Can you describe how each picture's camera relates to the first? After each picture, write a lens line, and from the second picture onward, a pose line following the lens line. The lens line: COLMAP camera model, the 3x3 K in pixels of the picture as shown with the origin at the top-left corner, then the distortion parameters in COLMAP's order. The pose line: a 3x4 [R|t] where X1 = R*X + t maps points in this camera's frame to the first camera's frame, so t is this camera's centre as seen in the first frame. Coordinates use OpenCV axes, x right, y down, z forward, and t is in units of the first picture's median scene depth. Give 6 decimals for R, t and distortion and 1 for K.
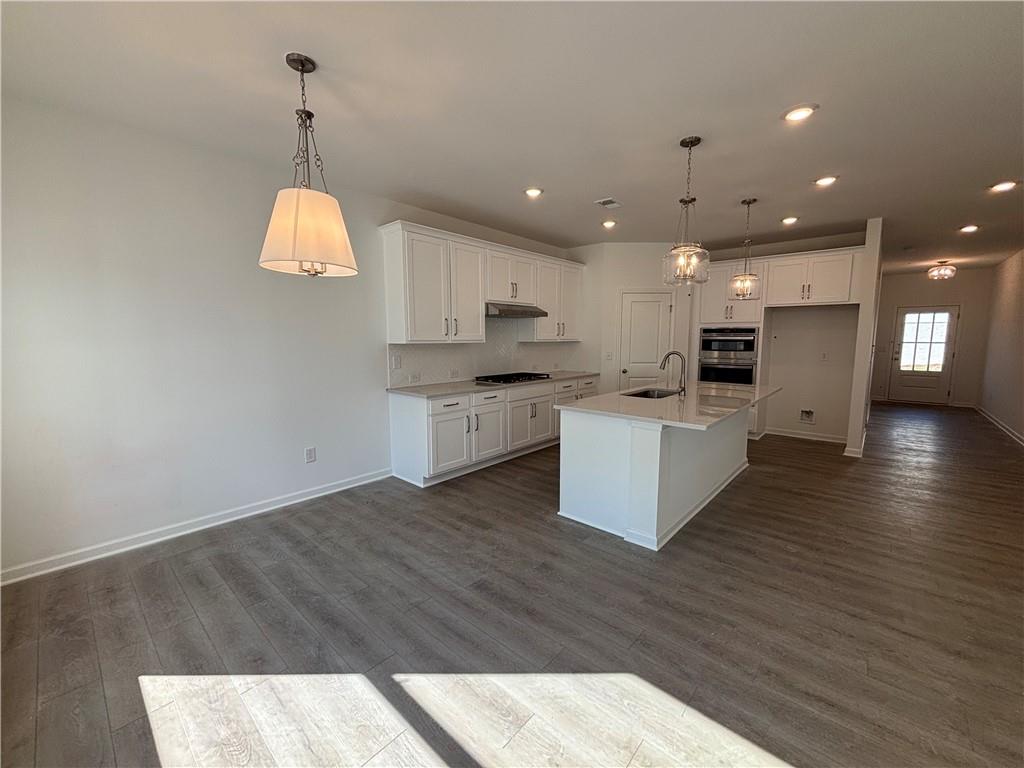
lens RADIAL K [[413.9, 0, 513.6], [0, 413.9, 380.9], [0, 0, 1]] dist [0.007105, -0.003219]
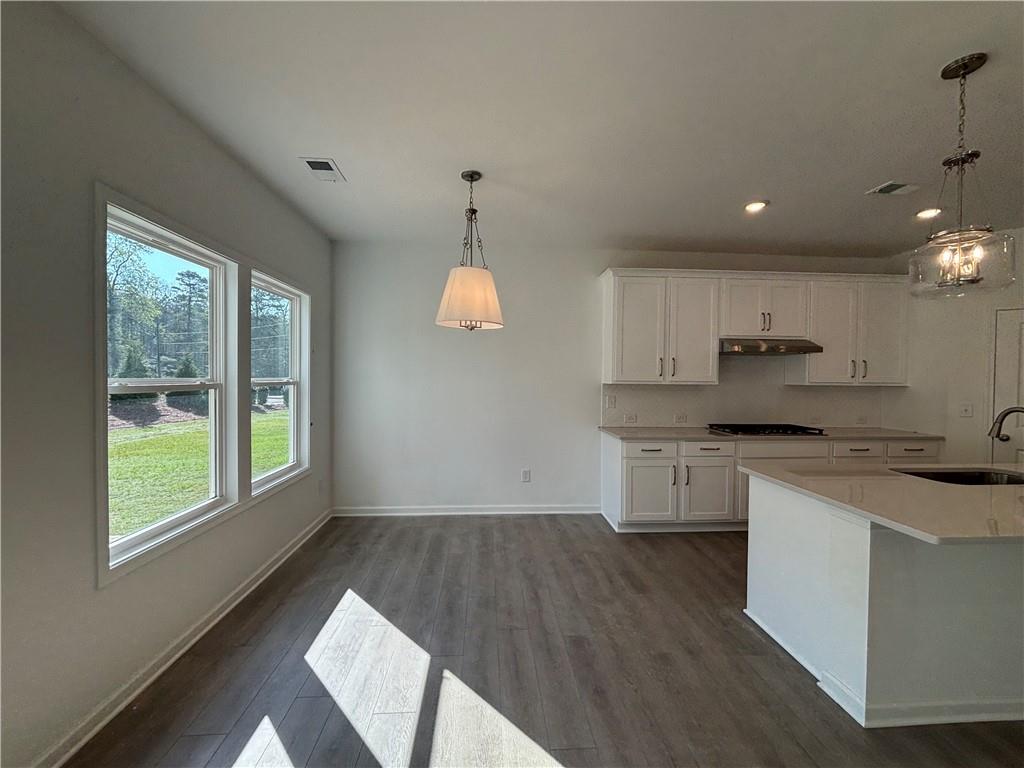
lens RADIAL K [[413.9, 0, 508.2], [0, 413.9, 383.2], [0, 0, 1]] dist [0.007105, -0.003219]
pose [[0.710948, 0.020760, -0.702938, 0.286430], [-0.083035, 0.995050, -0.054594, -0.015873], [0.698325, 0.097182, 0.709152, 0.103023]]
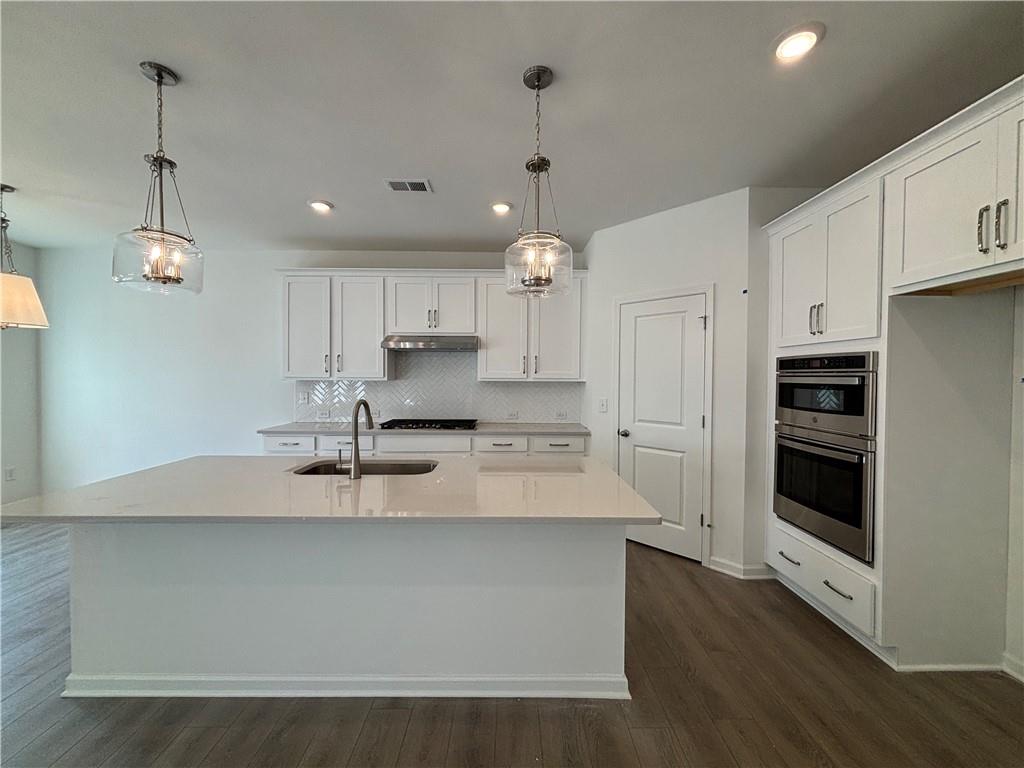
lens RADIAL K [[413.9, 0, 515.7], [0, 413.9, 381.4], [0, 0, 1]] dist [0.007105, -0.003219]
pose [[0.665367, 0.016667, -0.746330, 0.970440], [-0.084579, 0.994996, -0.053183, -0.084396], [0.741710, 0.098510, 0.663448, 0.775210]]
